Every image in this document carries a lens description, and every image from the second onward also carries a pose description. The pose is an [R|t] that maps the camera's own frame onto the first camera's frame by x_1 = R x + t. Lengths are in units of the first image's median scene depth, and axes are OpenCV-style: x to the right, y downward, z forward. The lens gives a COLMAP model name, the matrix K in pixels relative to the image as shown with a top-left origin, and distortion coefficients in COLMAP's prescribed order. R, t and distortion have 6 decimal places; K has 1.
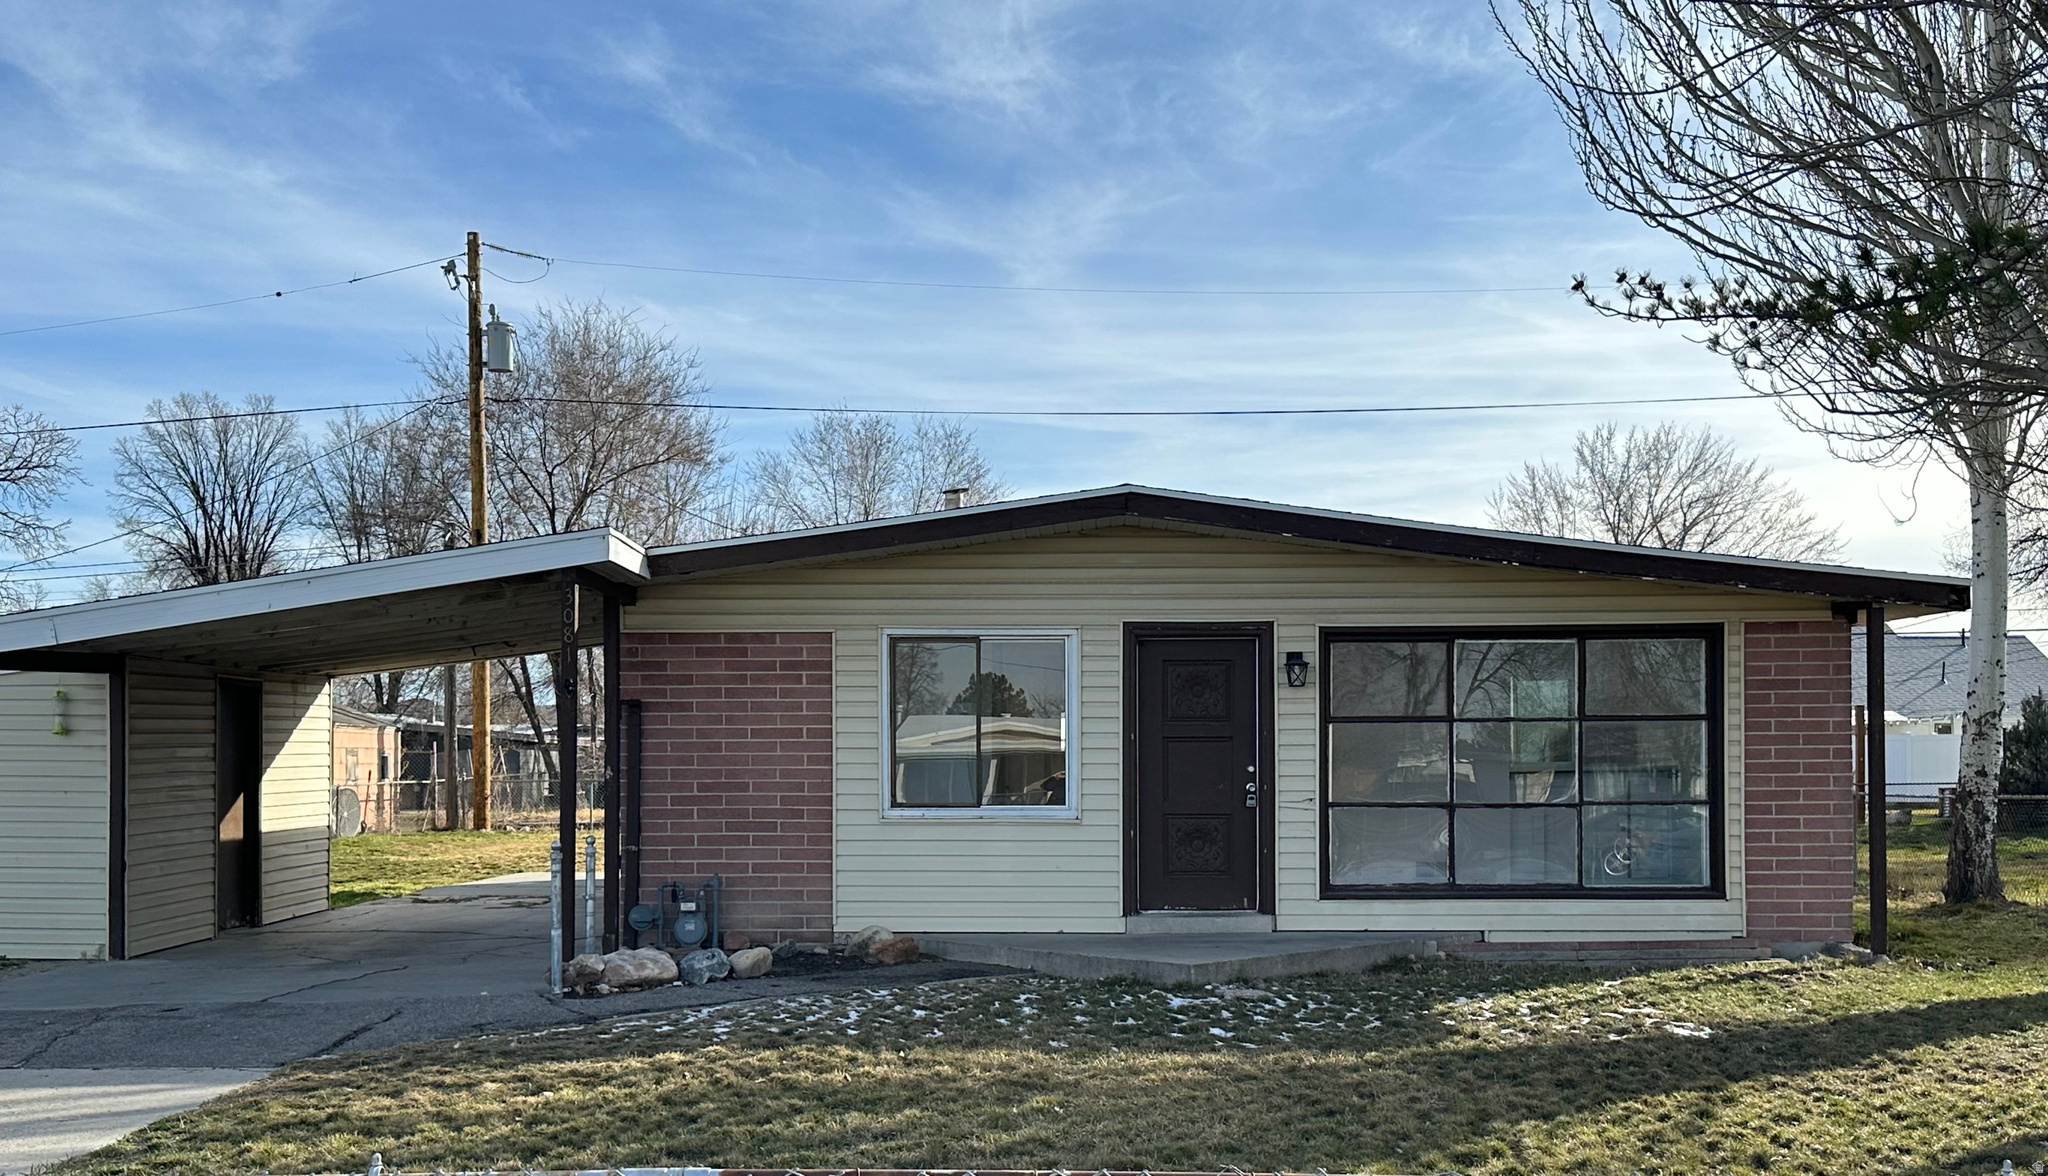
lens RADIAL K [[2116.9, 0, 1024.4], [0, 2116.9, 595.8], [0, 0, 1]] dist [0.079069, 0.000000]
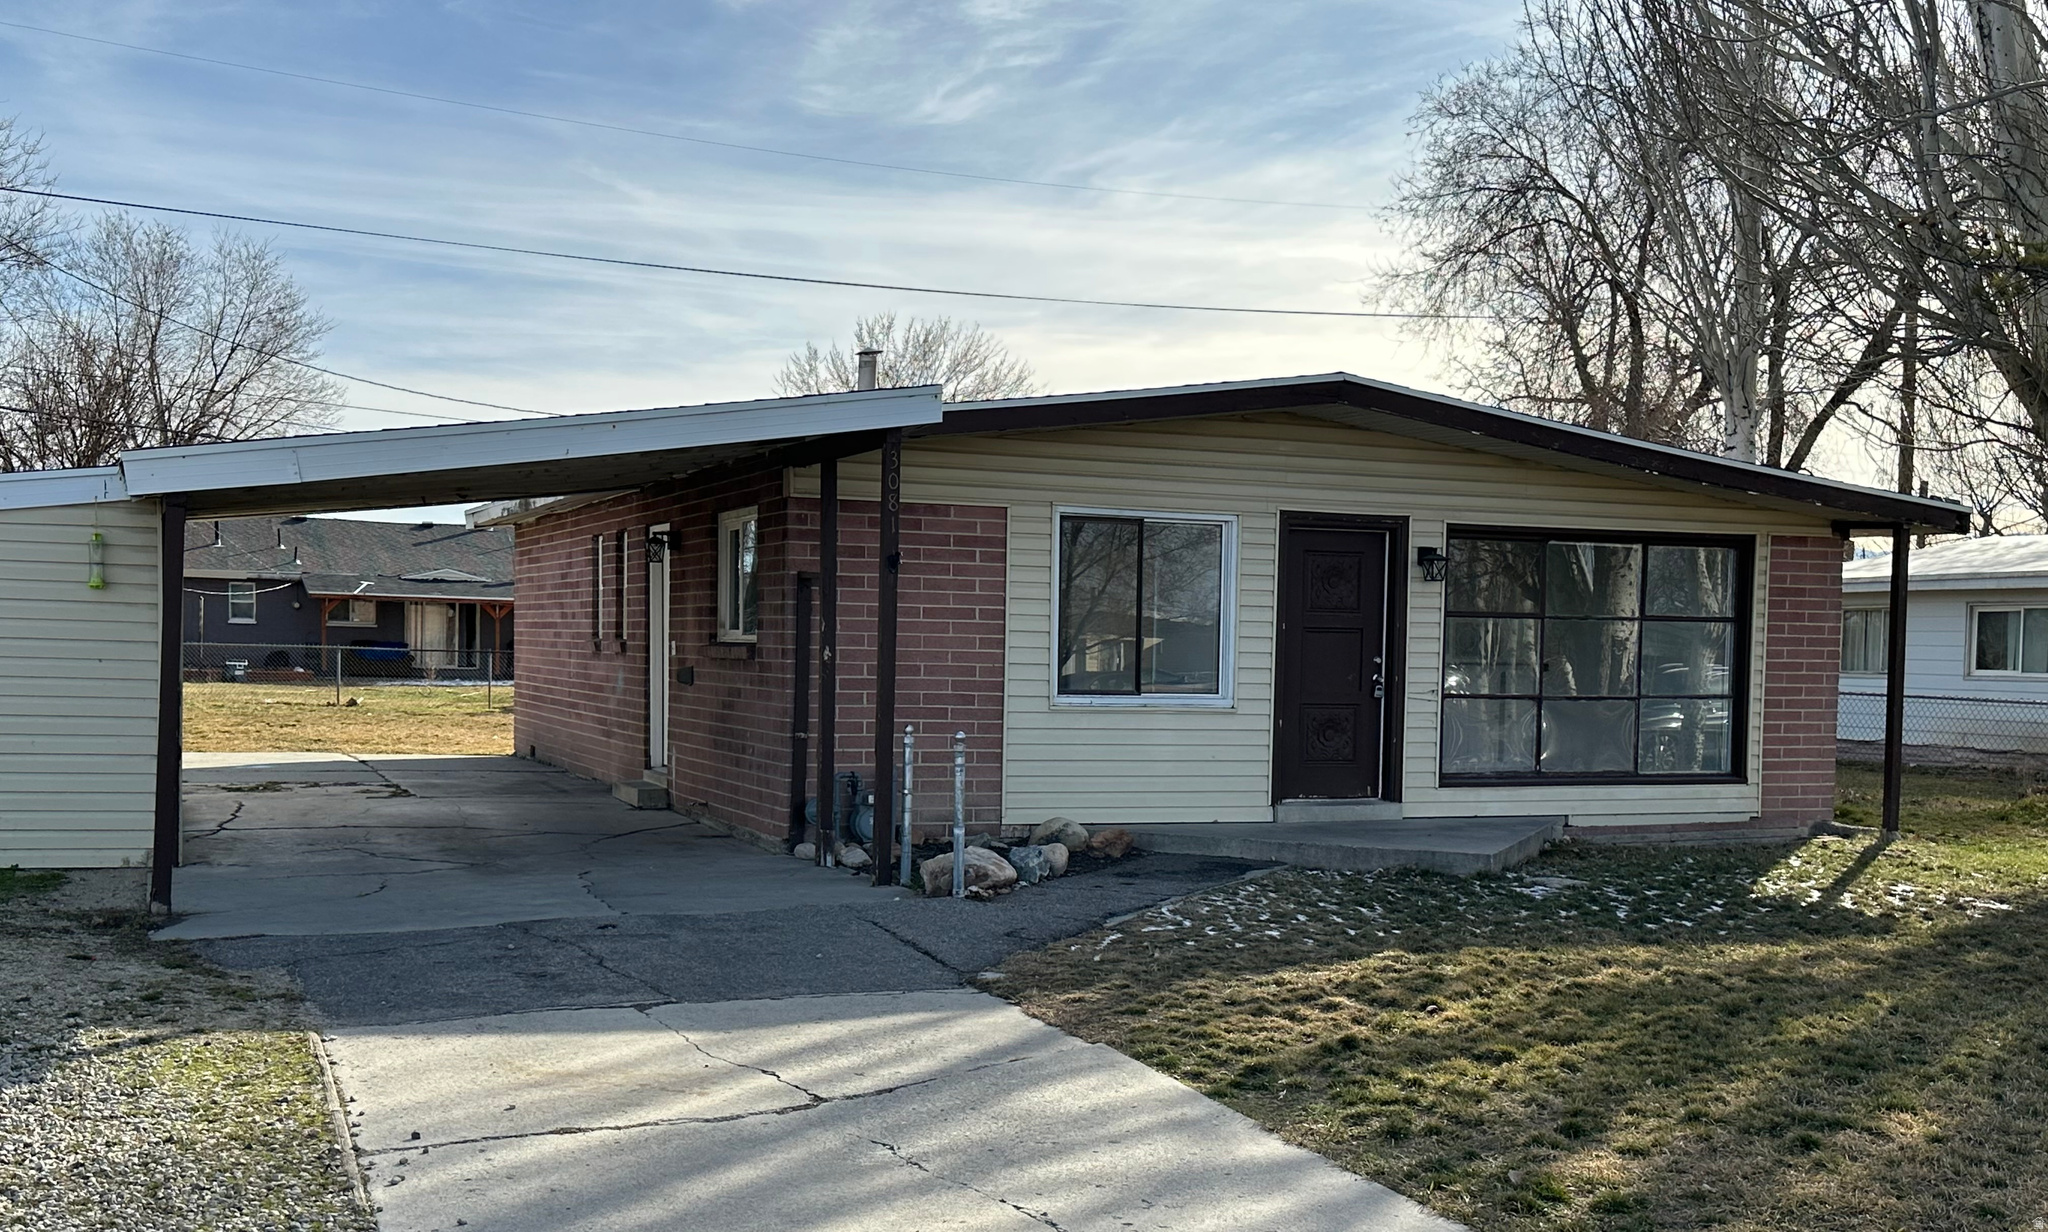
lens RADIAL K [[2134.3, 0, 1023.7], [0, 2134.3, 617.6], [0, 0, 1]] dist [0.082082, 0.000000]
pose [[0.914250, 0.025246, 0.404363, -0.466066], [-0.054247, 0.996698, 0.060422, 0.008473], [-0.401502, -0.077176, 0.912601, 0.134142]]
